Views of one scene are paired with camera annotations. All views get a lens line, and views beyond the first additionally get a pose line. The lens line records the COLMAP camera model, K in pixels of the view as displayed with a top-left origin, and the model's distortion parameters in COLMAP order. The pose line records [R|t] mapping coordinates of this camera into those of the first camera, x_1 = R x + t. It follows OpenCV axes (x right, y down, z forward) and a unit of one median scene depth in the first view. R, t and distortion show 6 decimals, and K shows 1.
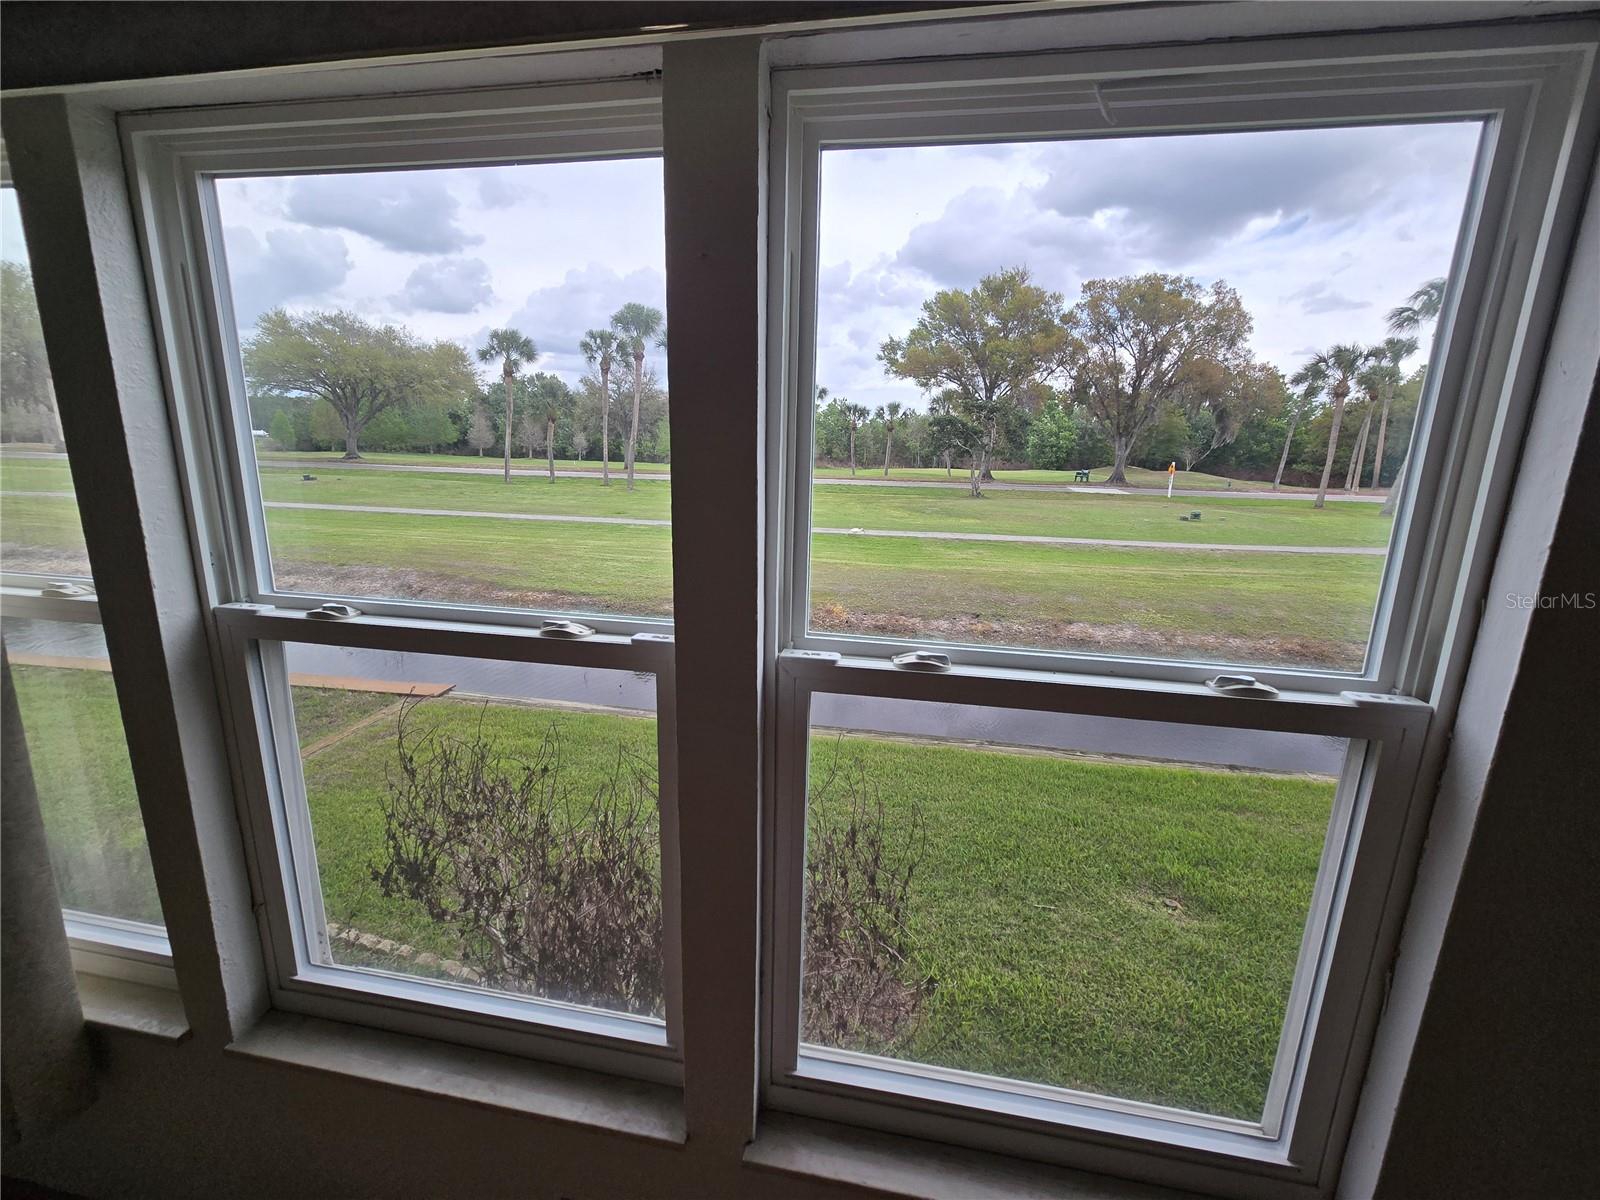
lens RADIAL K [[657.6, 0, 806.2], [0, 657.6, 594.7], [0, 0, 1]] dist [-0.003042, 0.002655]
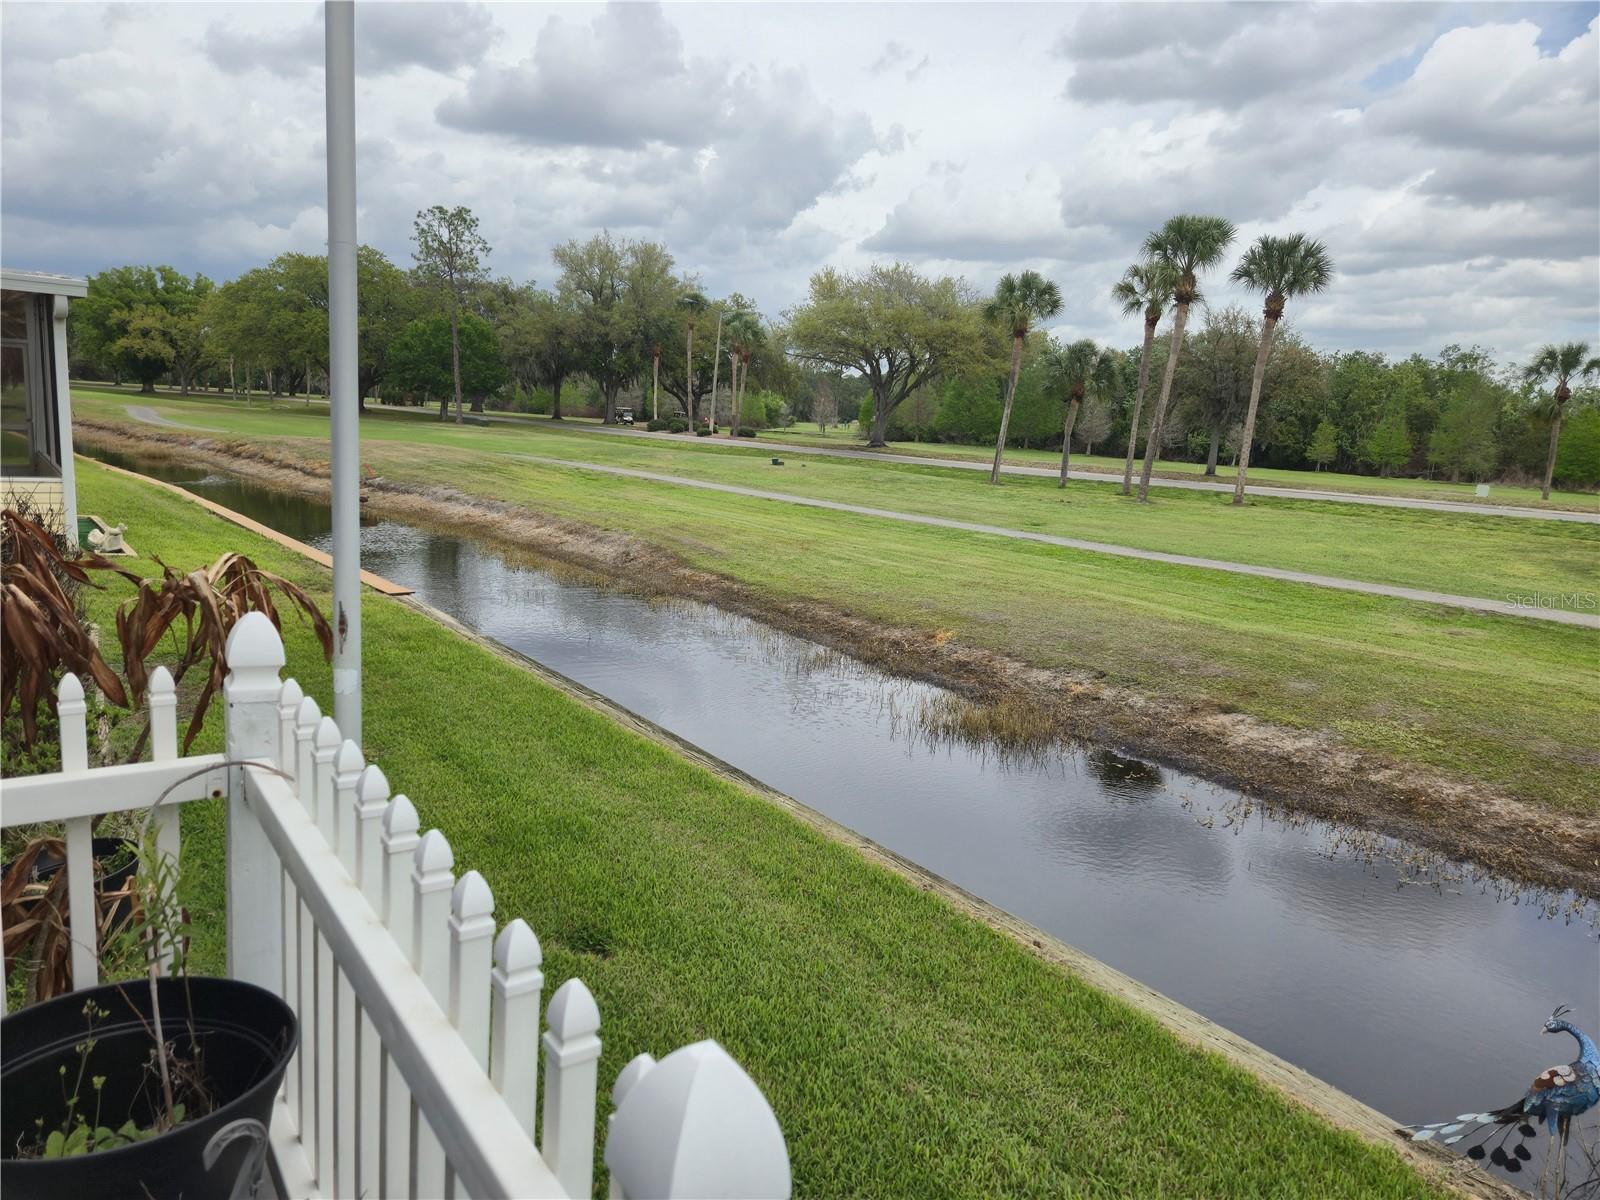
lens RADIAL K [[1085.6, 0, 802.0], [0, 1085.6, 595.7], [0, 0, 1]] dist [0.087994, -0.083089]
pose [[0.711850, 0.125402, -0.691046, 0.225941], [-0.185982, 0.982463, -0.013297, 0.006988], [0.677260, 0.137988, 0.722689, 0.007673]]
